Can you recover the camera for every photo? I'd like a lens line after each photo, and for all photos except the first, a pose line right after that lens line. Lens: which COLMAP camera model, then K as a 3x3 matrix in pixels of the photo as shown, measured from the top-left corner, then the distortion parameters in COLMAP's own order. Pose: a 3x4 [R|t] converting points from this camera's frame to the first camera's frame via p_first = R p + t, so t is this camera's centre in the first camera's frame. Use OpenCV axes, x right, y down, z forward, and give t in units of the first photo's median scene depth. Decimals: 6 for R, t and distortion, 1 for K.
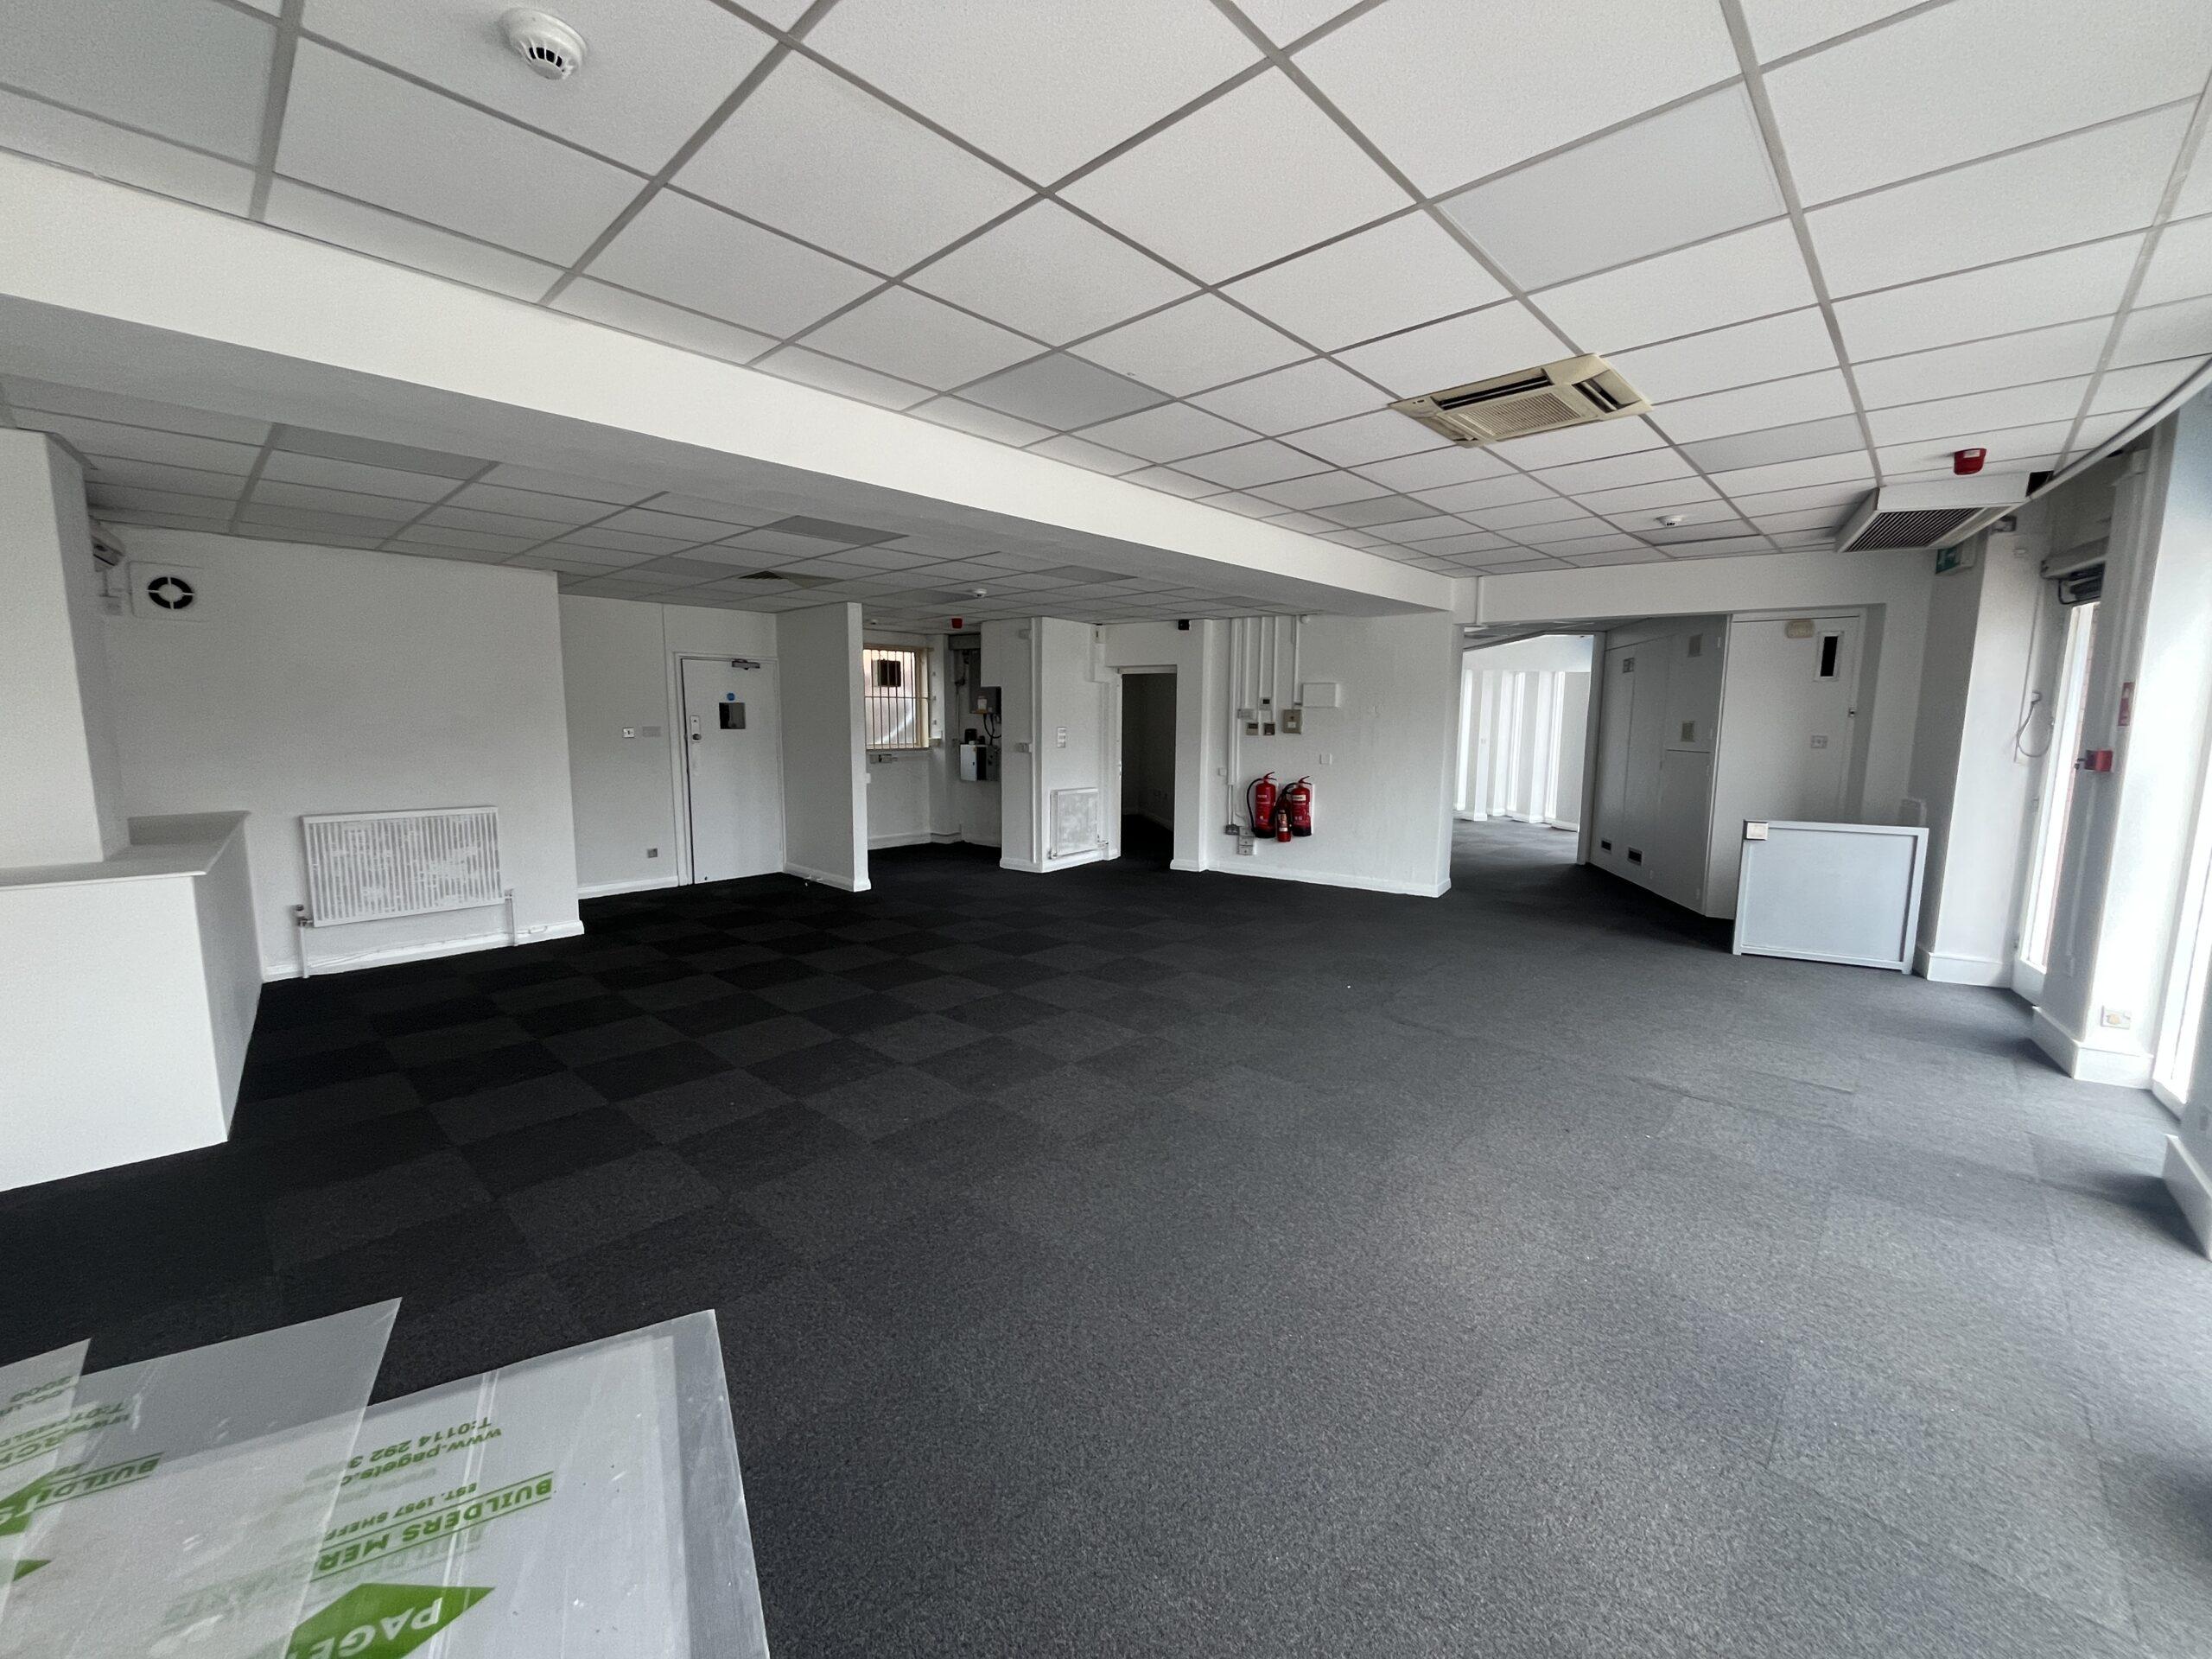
lens RADIAL K [[885.8, 0, 1105.3], [0, 885.8, 830.2], [0, 0, 1]] dist [0.000951, 0.000040]
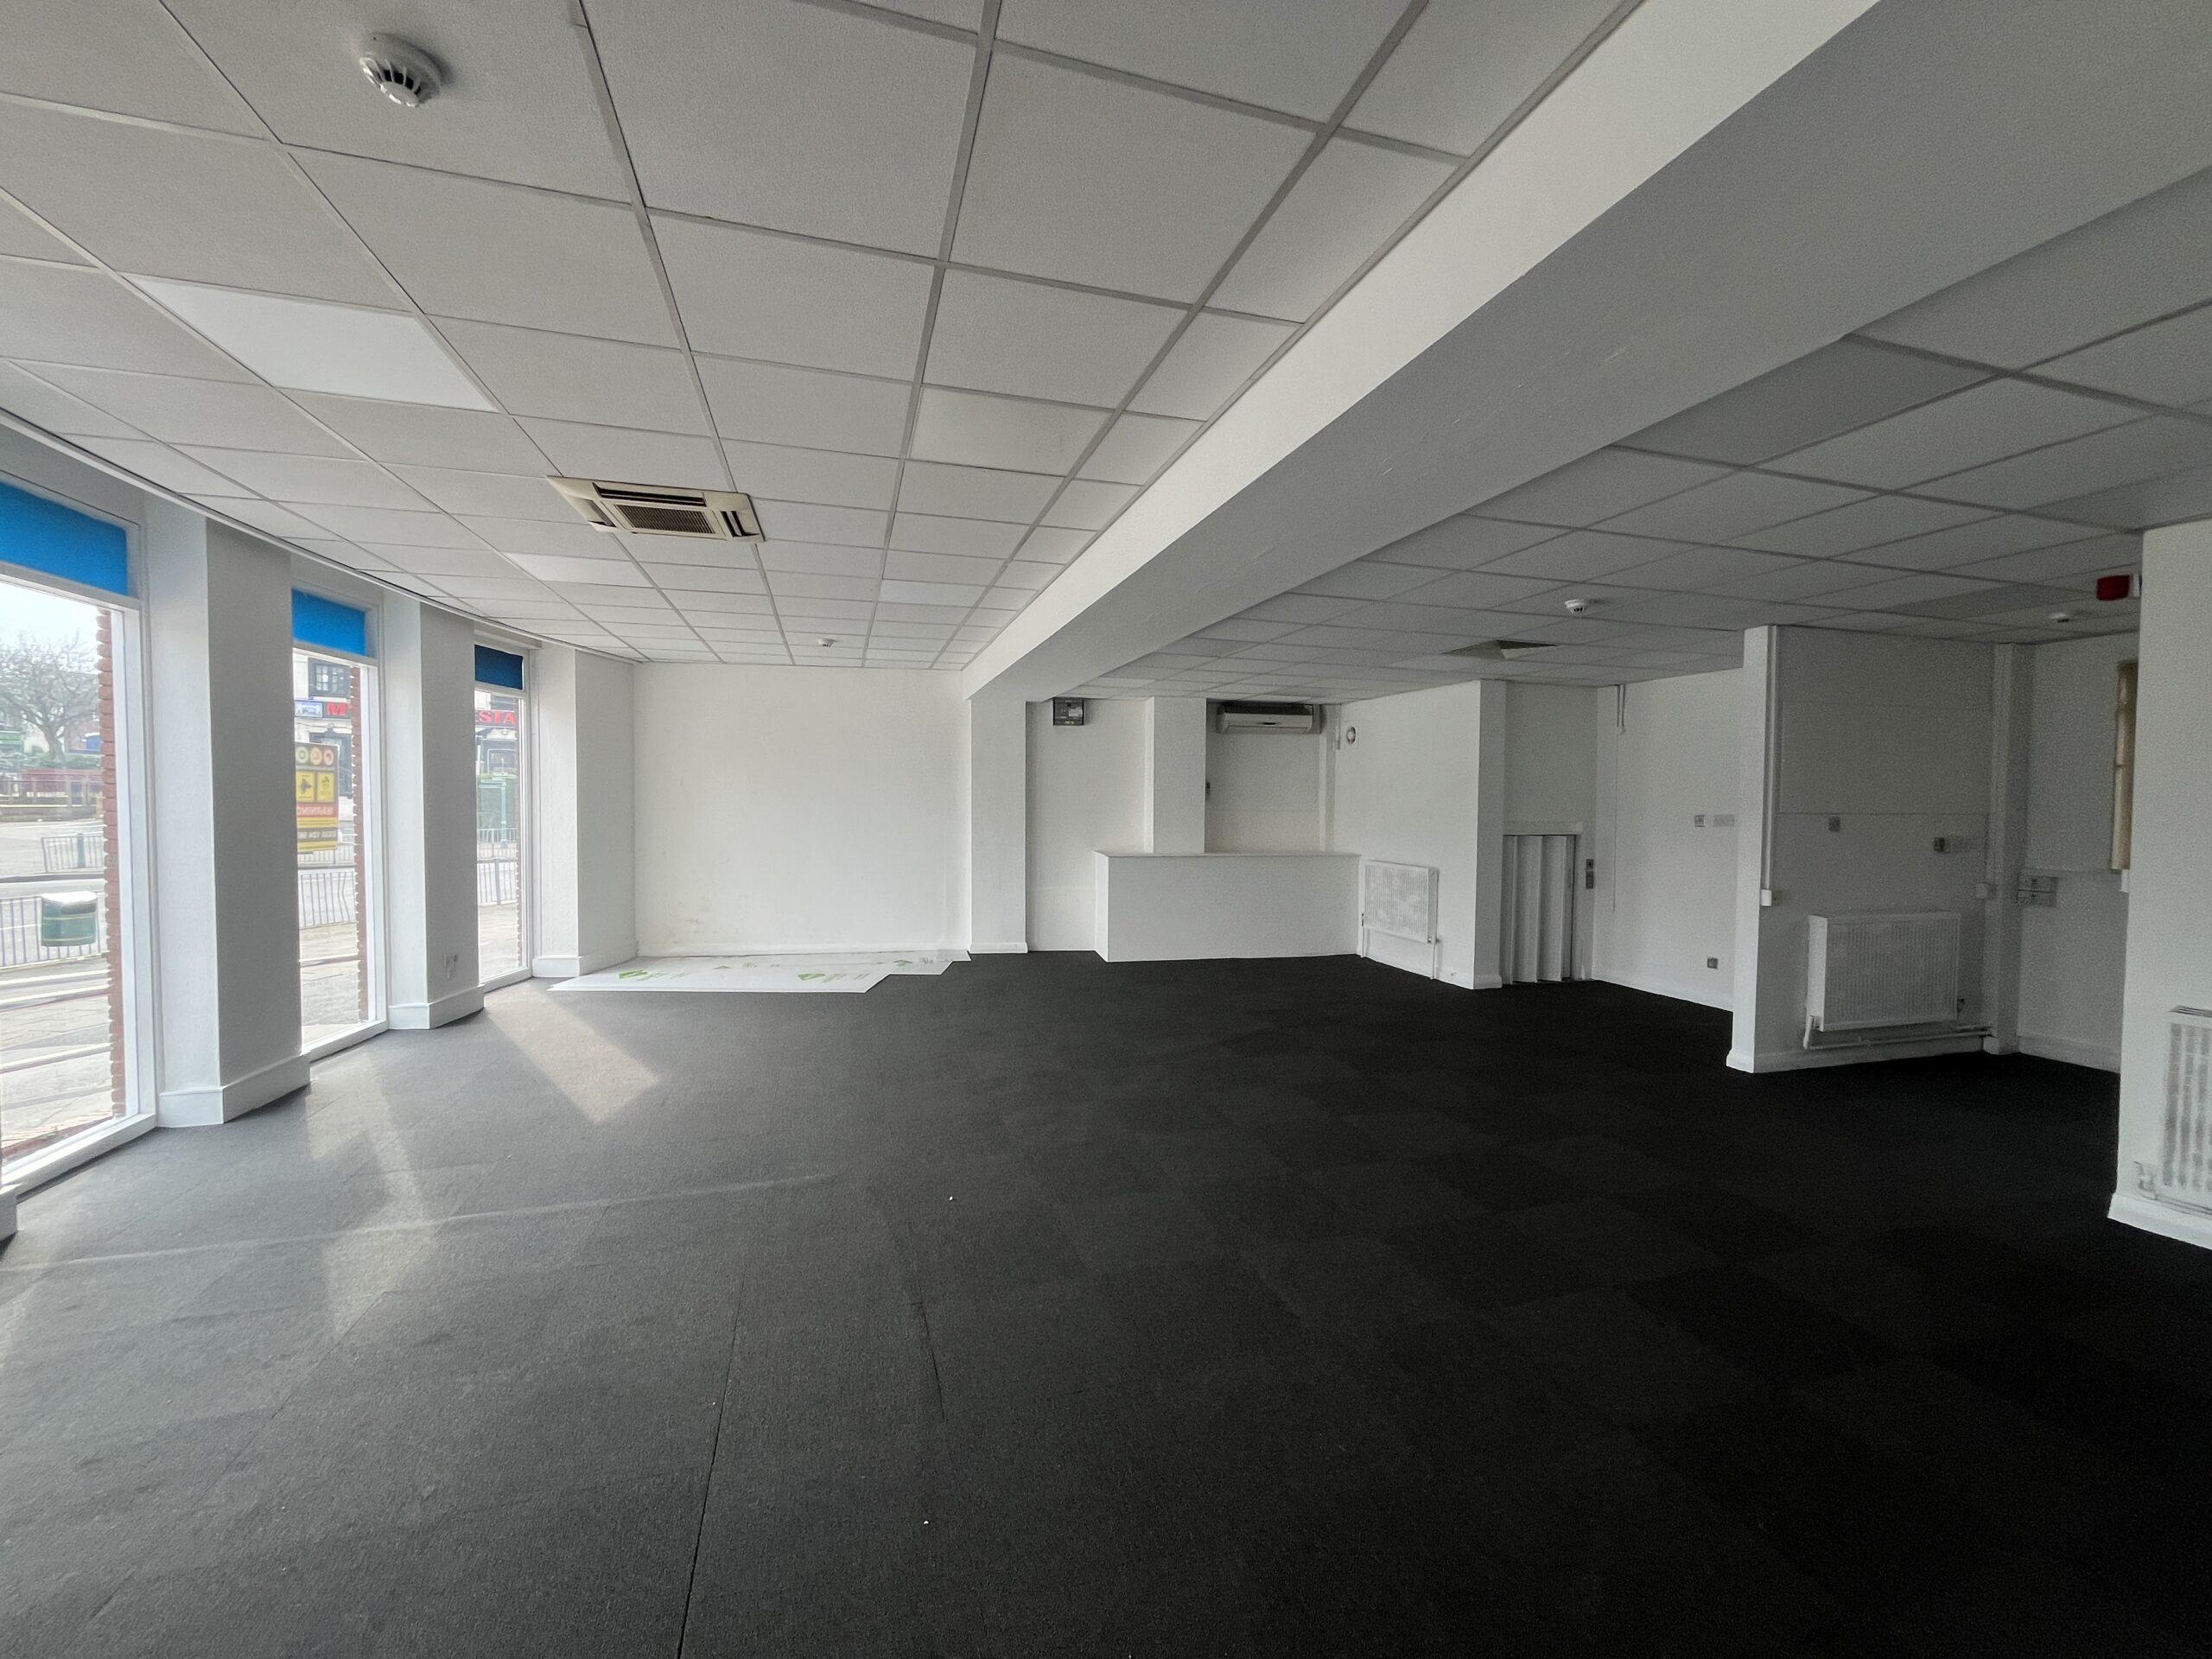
lens RADIAL K [[885.8, 0, 1111.0], [0, 885.8, 833.4], [0, 0, 1]] dist [0.000951, 0.000040]
pose [[-0.494005, 0.018616, -0.869260, 0.712800], [-0.123174, 0.988189, 0.091164, -0.145714], [0.860690, 0.152106, -0.485877, 1.282593]]
